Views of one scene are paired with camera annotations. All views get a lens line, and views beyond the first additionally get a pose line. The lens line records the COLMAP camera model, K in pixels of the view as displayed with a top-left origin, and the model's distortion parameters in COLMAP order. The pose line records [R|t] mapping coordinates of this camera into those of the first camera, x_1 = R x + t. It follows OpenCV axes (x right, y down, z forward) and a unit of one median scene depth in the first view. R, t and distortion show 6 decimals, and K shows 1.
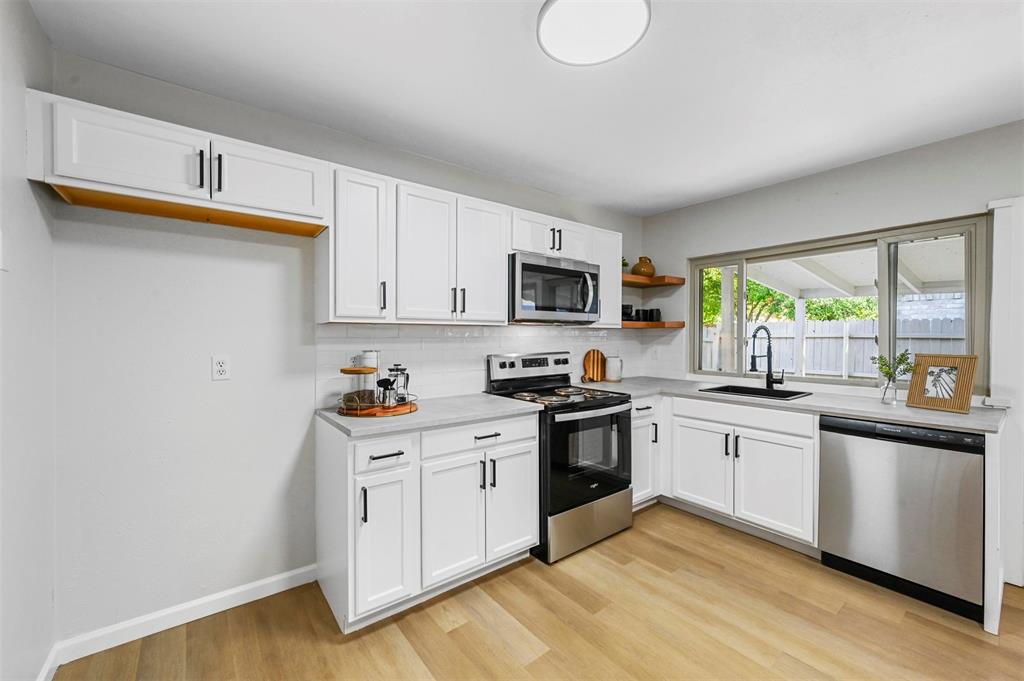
lens RADIAL K [[407.1, 0, 510.9], [0, 407.1, 339.4], [0, 0, 1]] dist [0.003687, 0.000155]
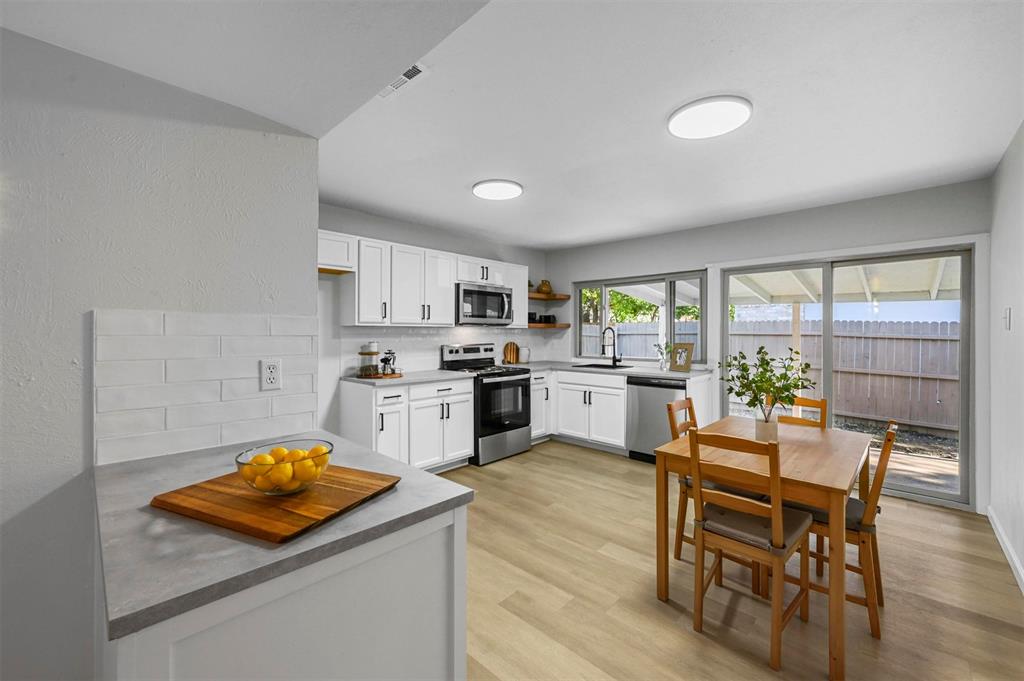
lens RADIAL K [[407.1, 0, 509.6], [0, 407.1, 332.8], [0, 0, 1]] dist [0.003687, 0.000155]
pose [[0.988528, -0.000330, 0.151037, -0.040399], [0.001655, 0.999961, -0.008648, 0.005187], [-0.151028, 0.008799, 0.988490, -0.712249]]
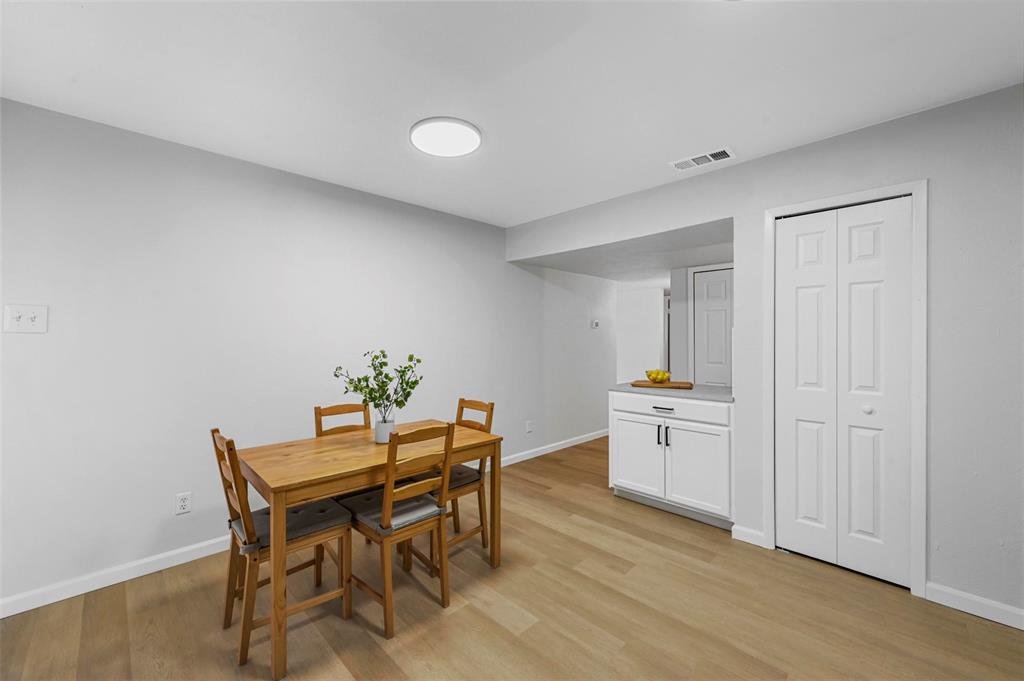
lens RADIAL K [[407.1, 0, 508.5], [0, 407.1, 340.9], [0, 0, 1]] dist [0.003687, 0.000155]
pose [[-0.992009, 0.001494, -0.126161, 0.496935], [0.000148, 0.999943, 0.010684, -0.003971], [0.126170, 0.010580, -0.991952, 1.066569]]
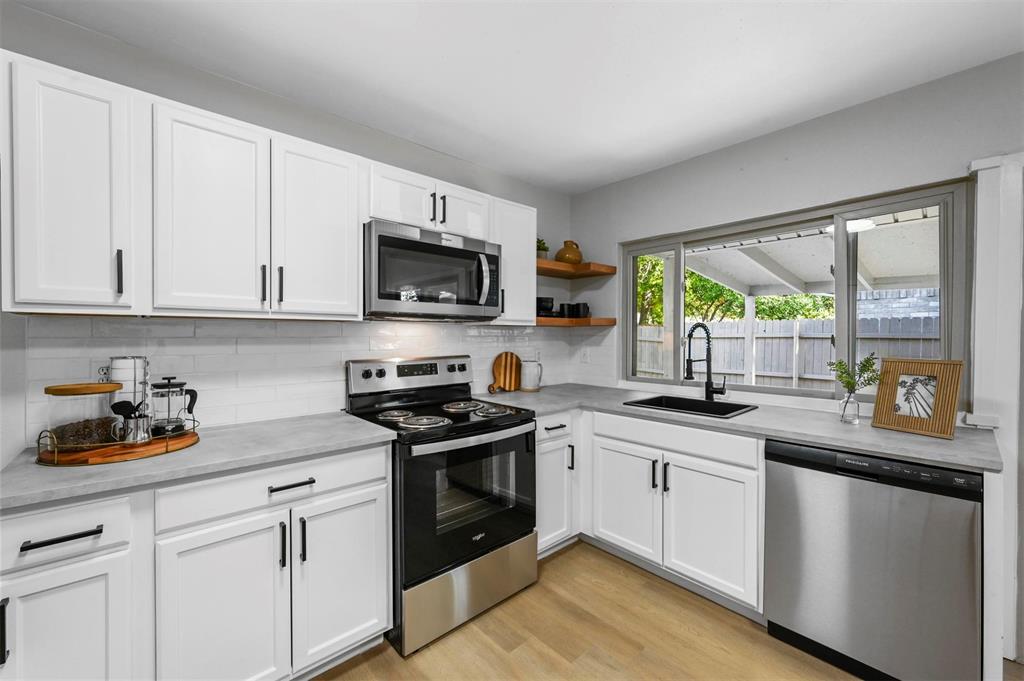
lens RADIAL K [[407.1, 0, 510.9], [0, 407.1, 339.6], [0, 0, 1]] dist [0.003687, 0.000155]
pose [[0.996920, -0.000758, 0.078423, 0.220867], [0.000762, 1.000000, -0.000023, -0.000461], [-0.078423, 0.000083, 0.996920, 0.274862]]
